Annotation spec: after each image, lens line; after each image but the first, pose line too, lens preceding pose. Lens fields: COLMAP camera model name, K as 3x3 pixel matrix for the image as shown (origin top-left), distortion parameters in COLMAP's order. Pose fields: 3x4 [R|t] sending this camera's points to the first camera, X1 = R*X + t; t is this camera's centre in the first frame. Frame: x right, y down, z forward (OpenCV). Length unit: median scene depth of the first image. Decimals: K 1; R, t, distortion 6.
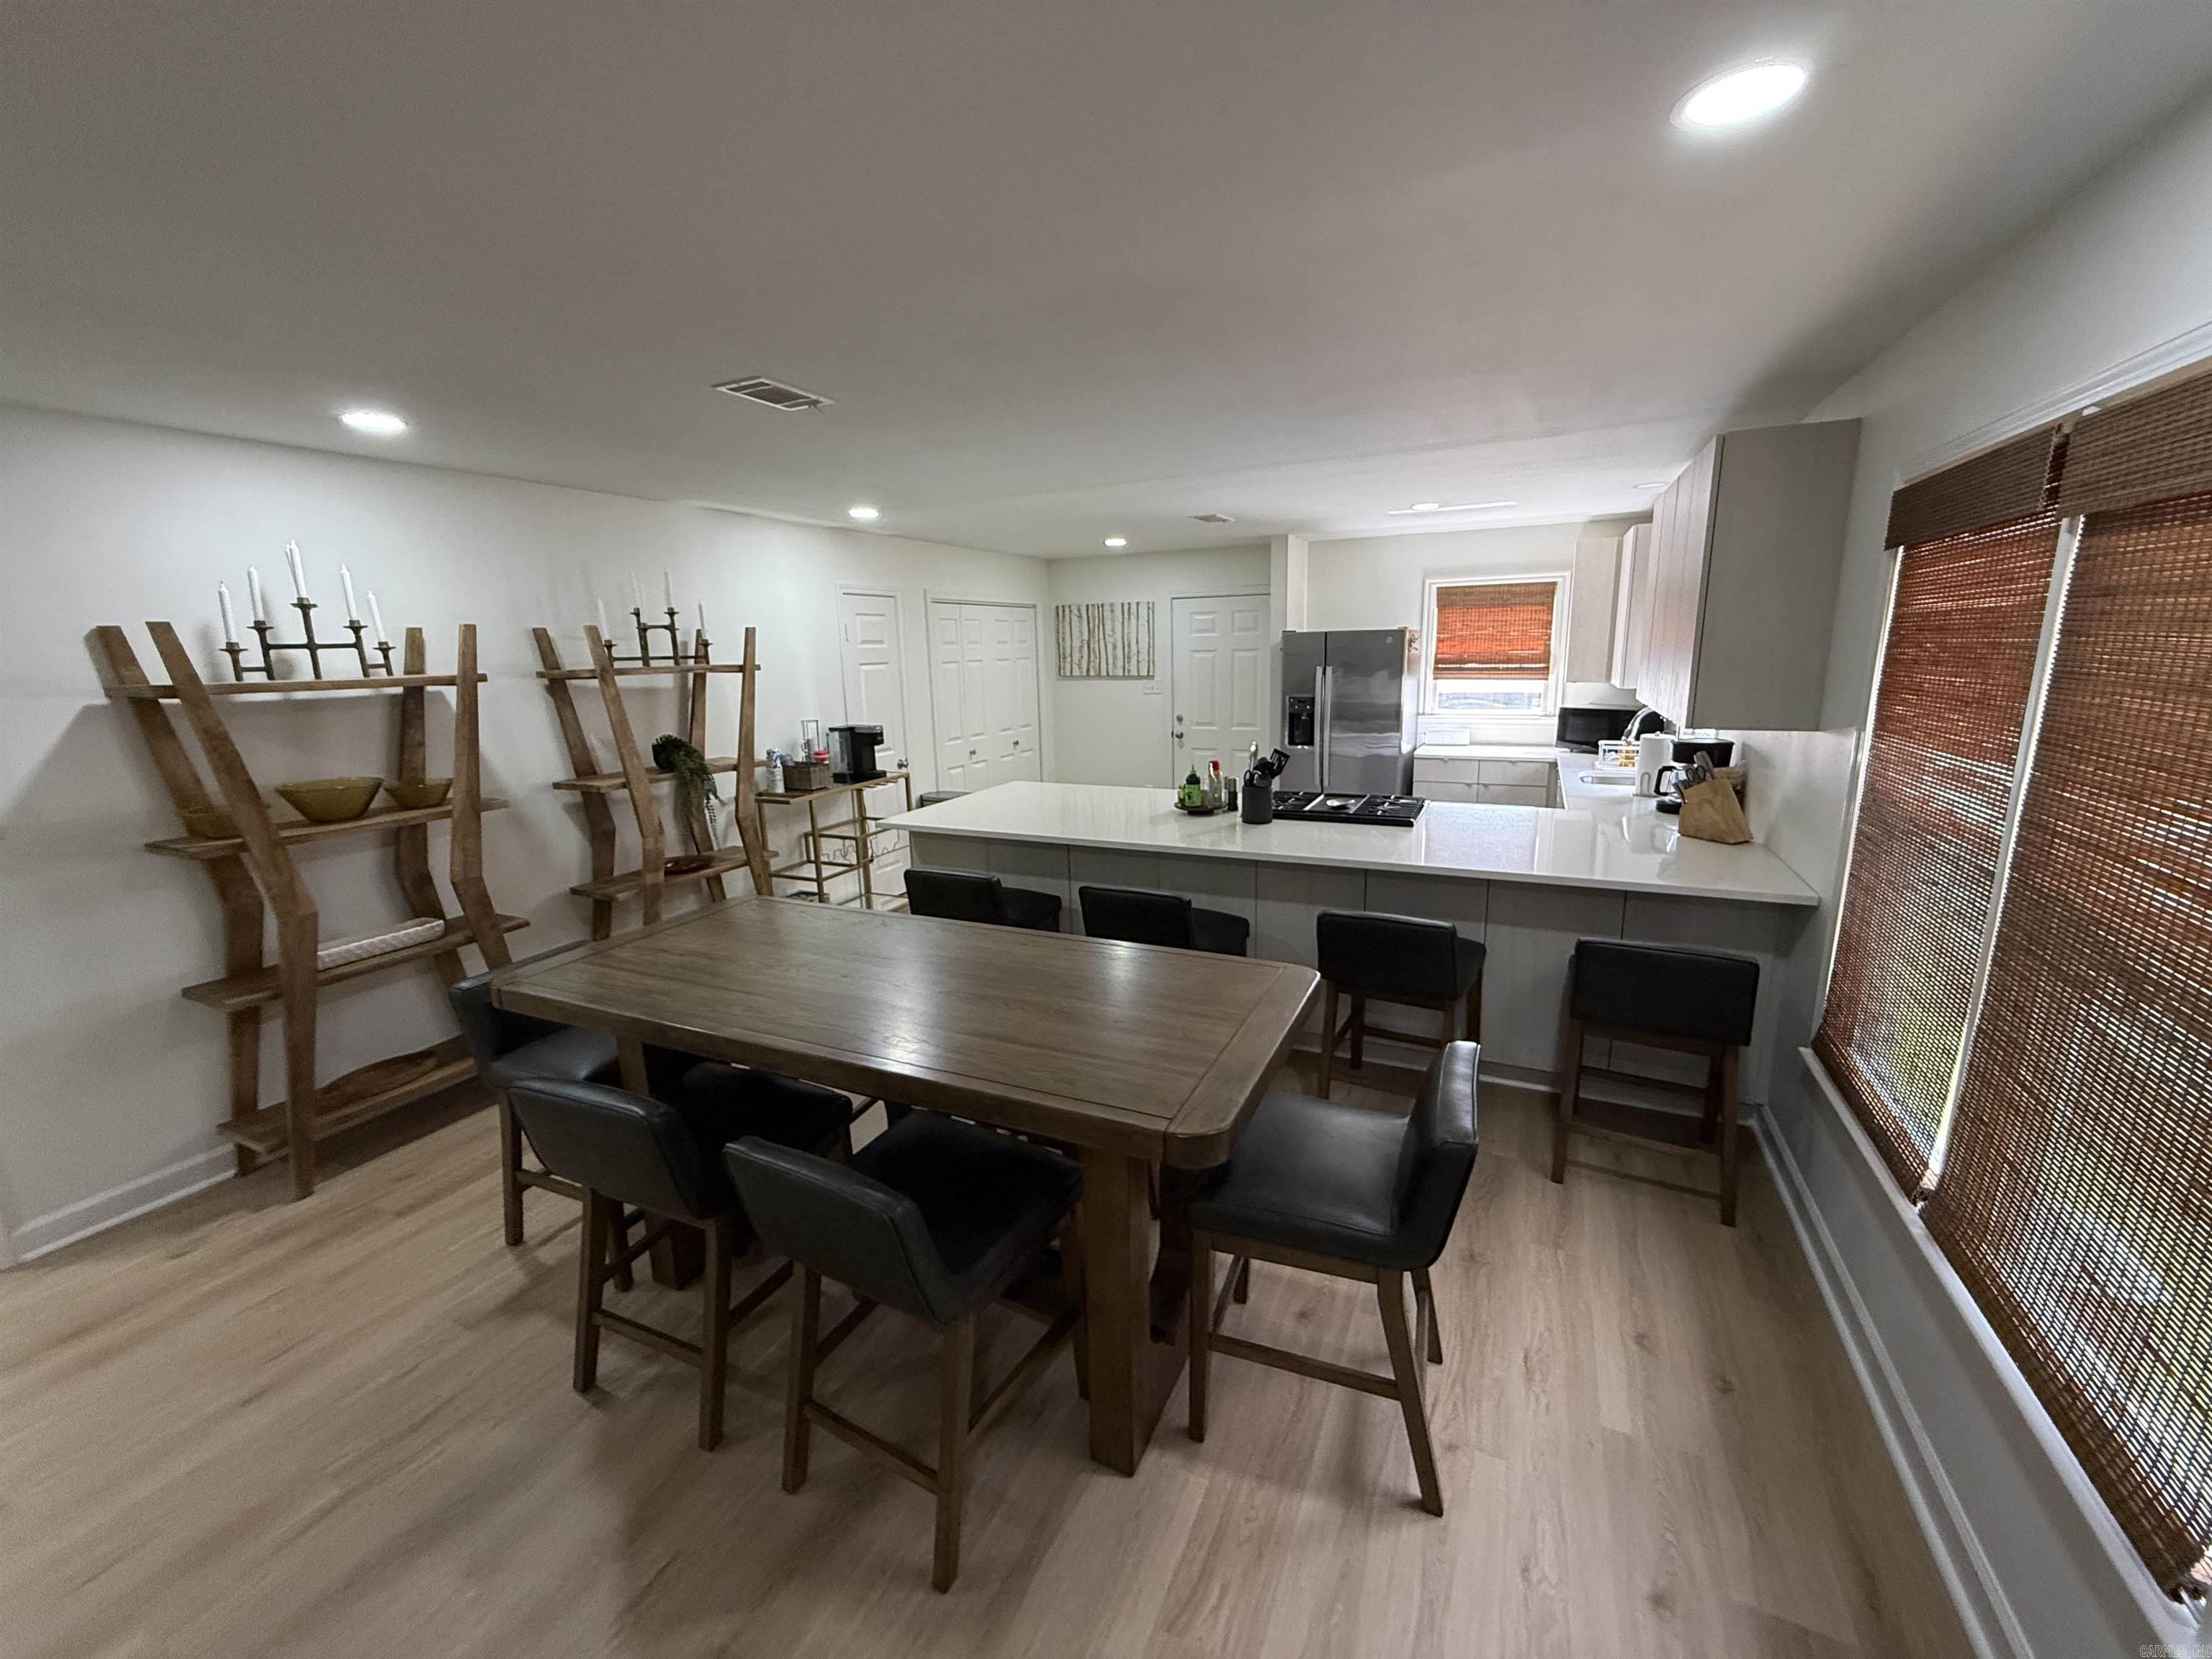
lens RADIAL K [[886.3, 0, 1101.8], [0, 886.3, 828.1], [0, 0, 1]] dist [-0.000937, -0.000158]
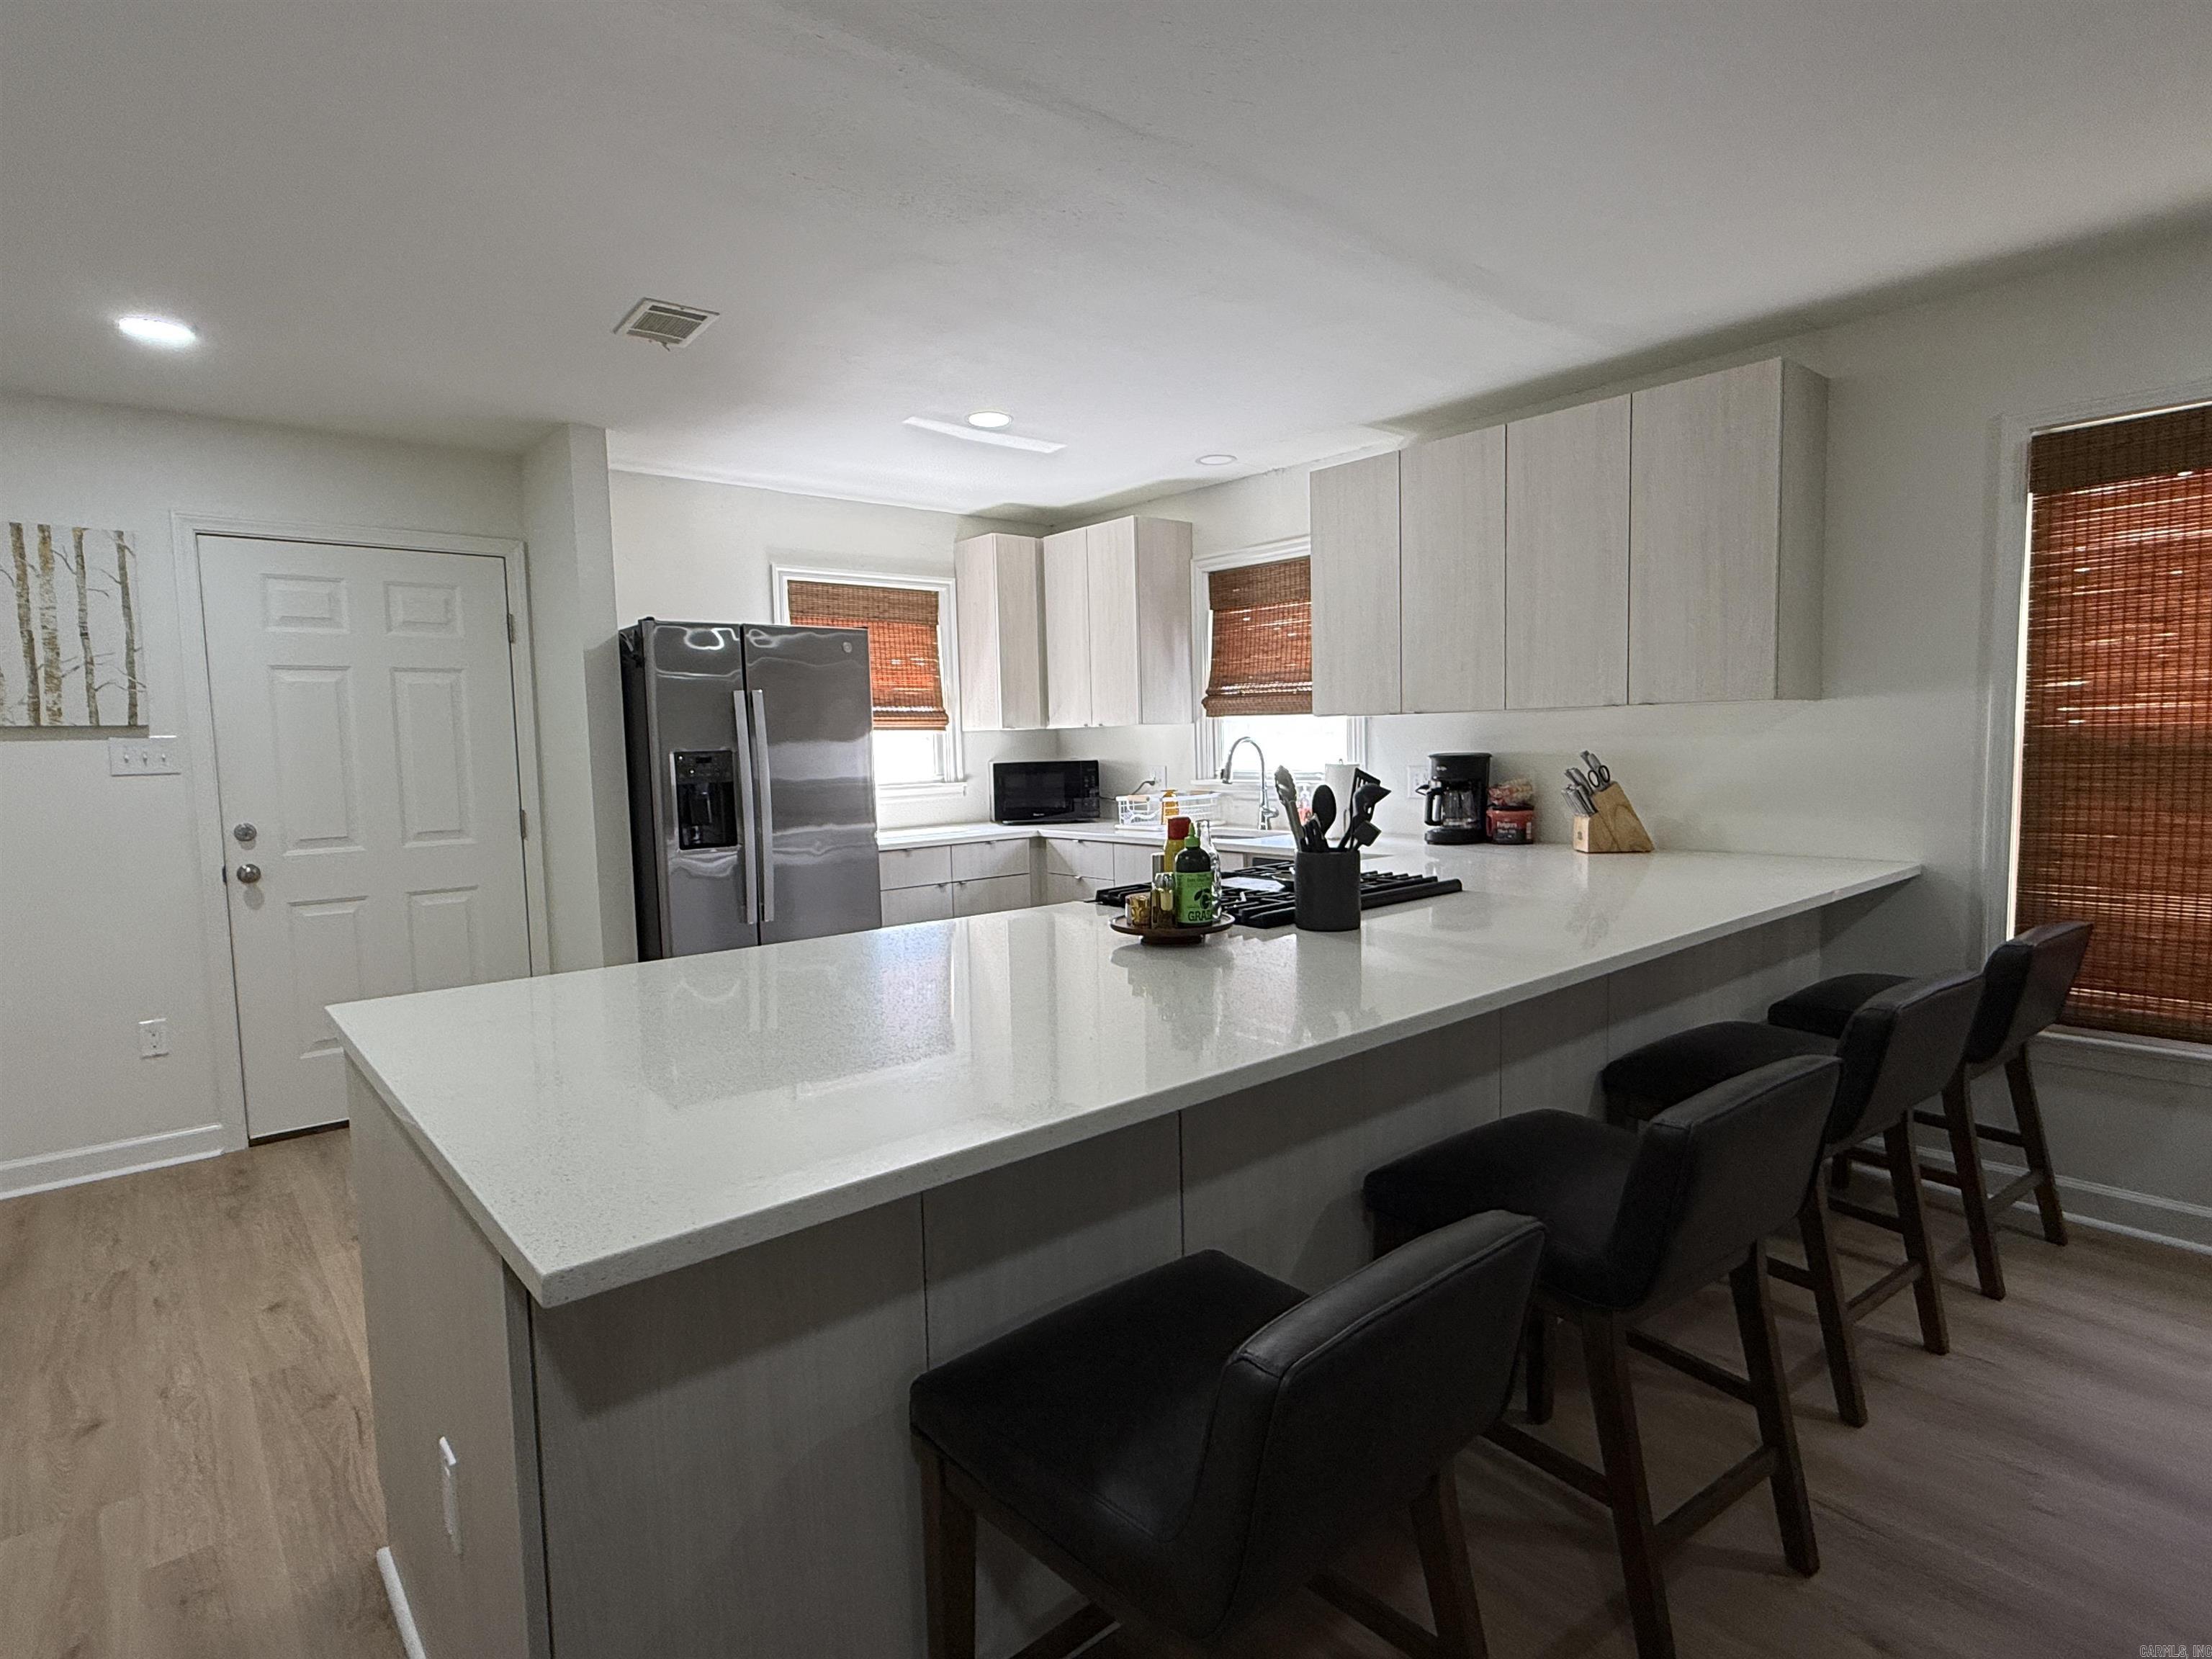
lens RADIAL K [[1147.5, 0, 1106.8], [0, 1147.5, 835.7], [0, 0, 1]] dist [0.000465, -0.000713]
pose [[0.404065, -0.062304, 0.912606, -0.279980], [0.200014, 0.979553, -0.021684, -0.042702], [-0.892595, 0.191296, 0.408264, 0.553961]]
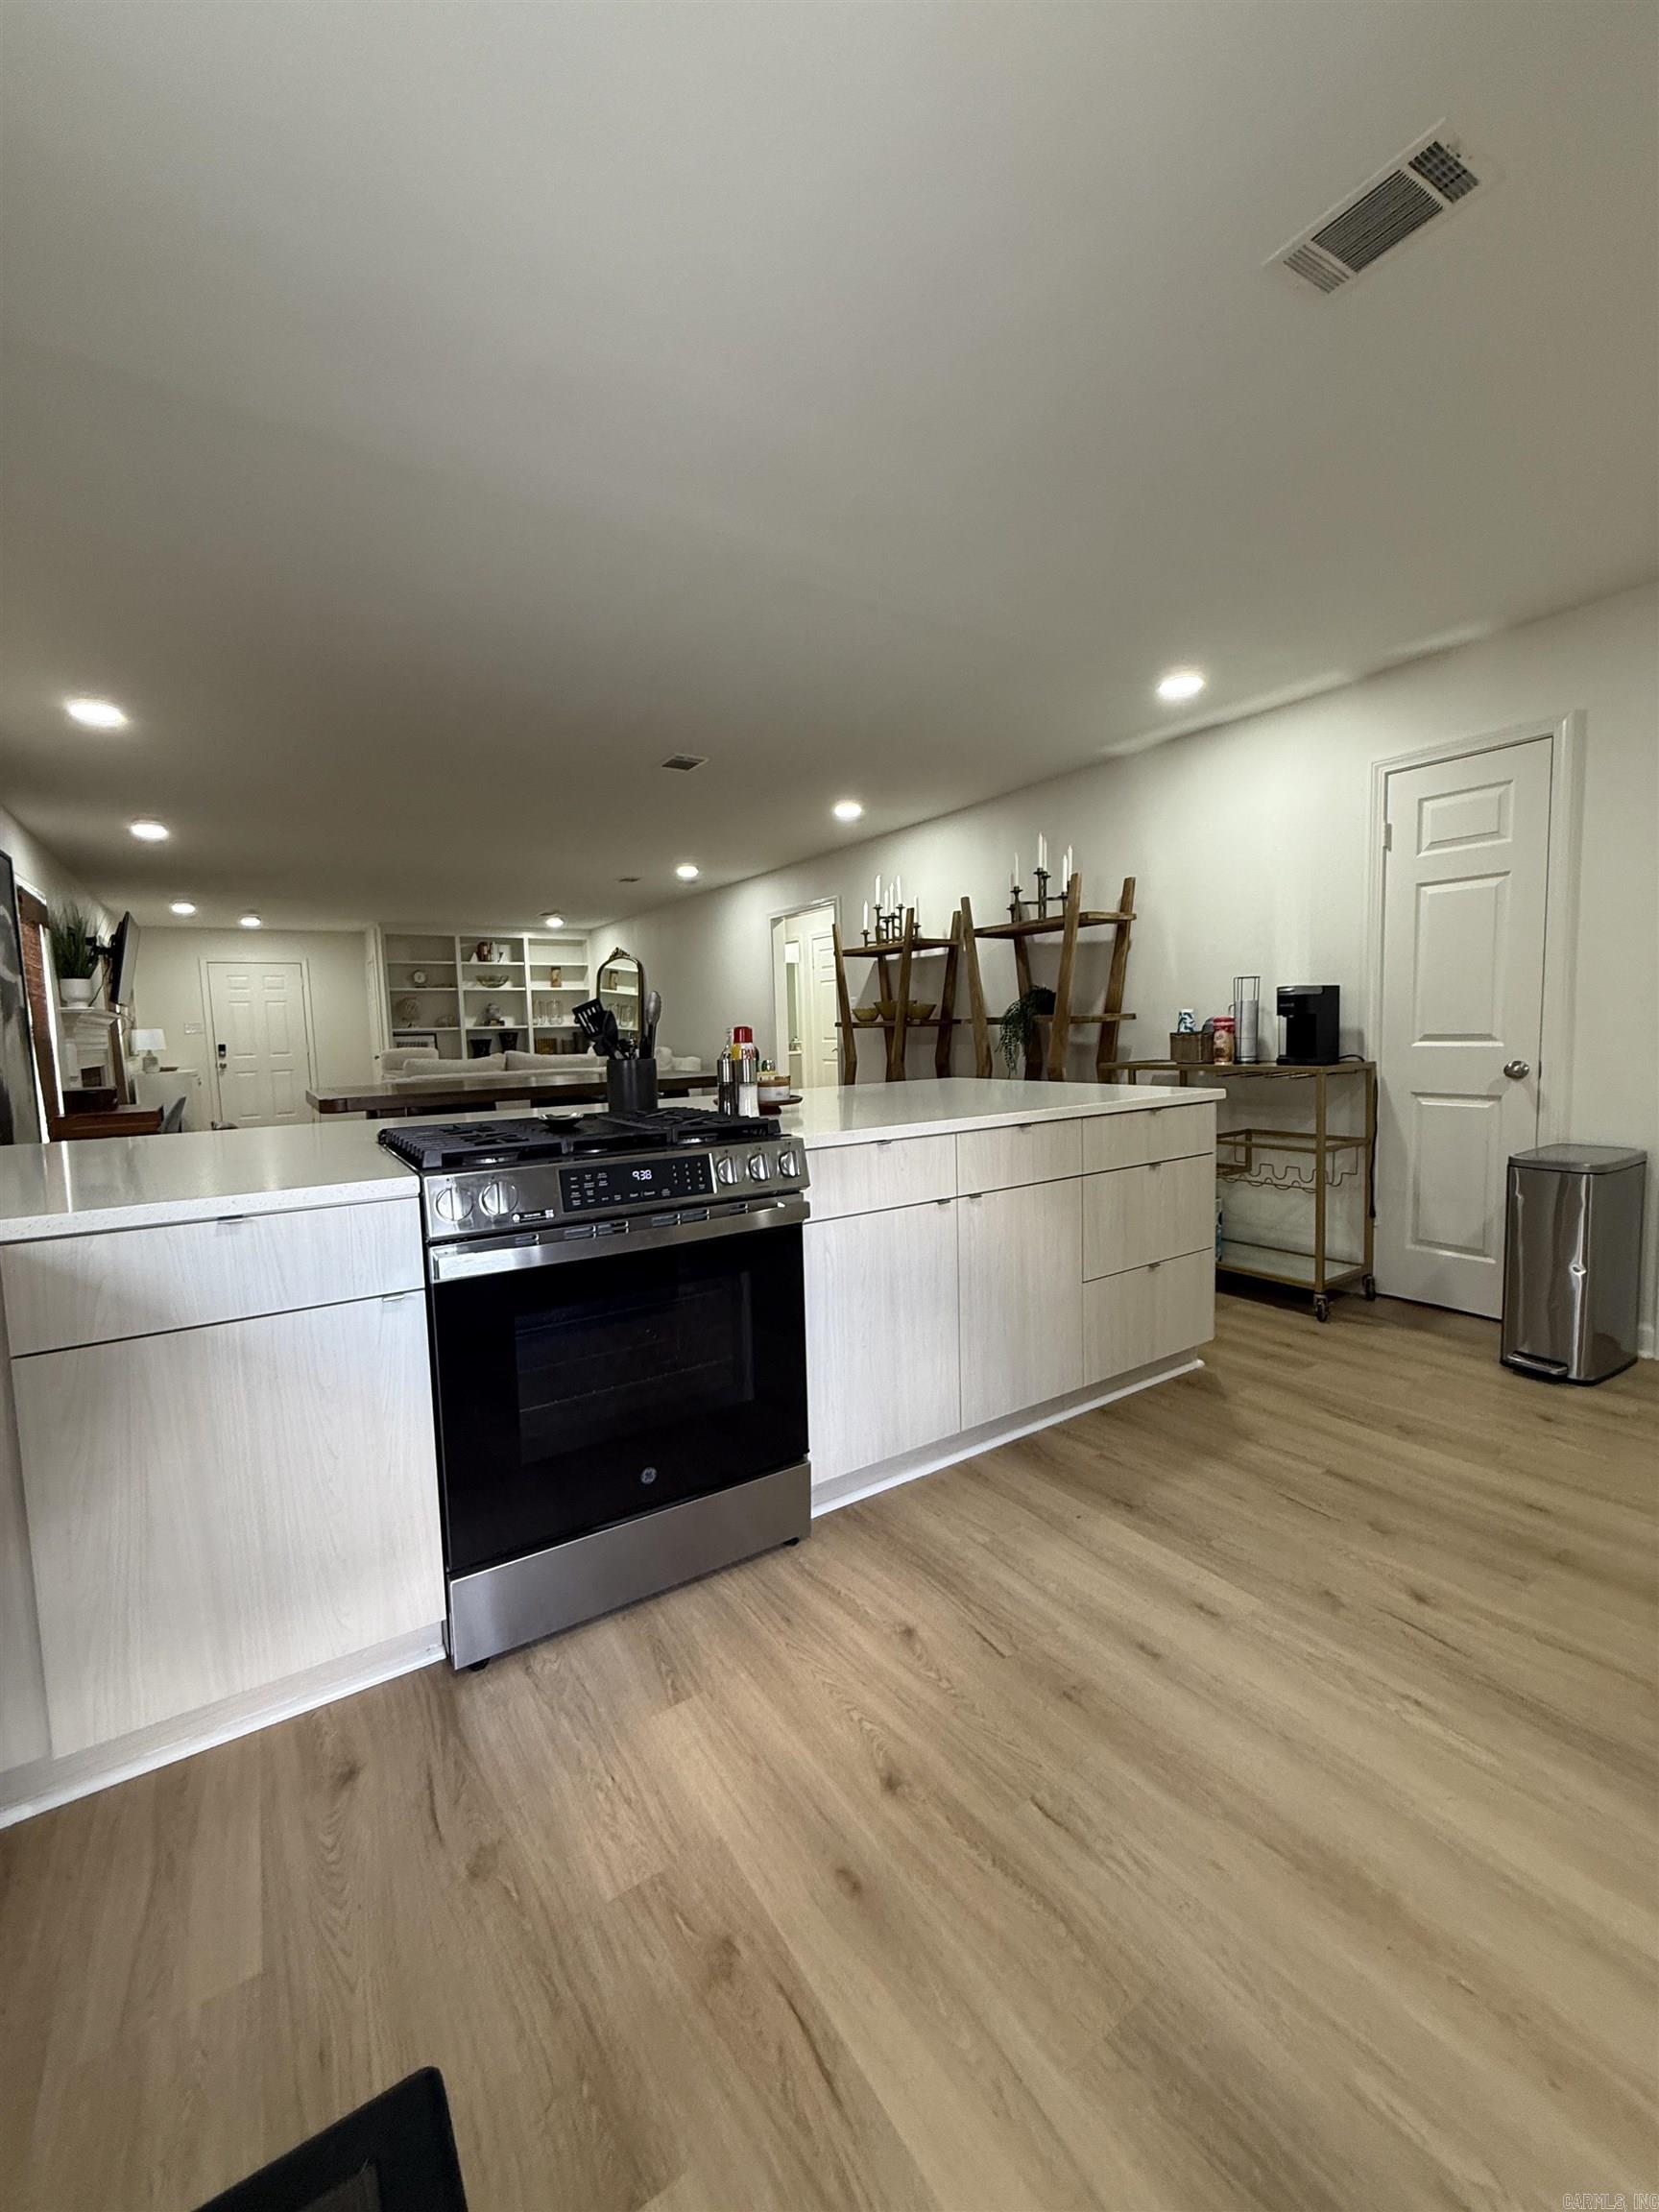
lens RADIAL K [[886.3, 0, 827.9], [0, 886.3, 1101.7], [0, 0, 1]] dist [-0.000937, -0.000158]
pose [[-0.514517, 0.111112, -0.850251, 0.417521], [-0.133593, 0.969074, 0.207481, -0.108607], [0.847010, 0.220340, -0.483761, 0.927573]]
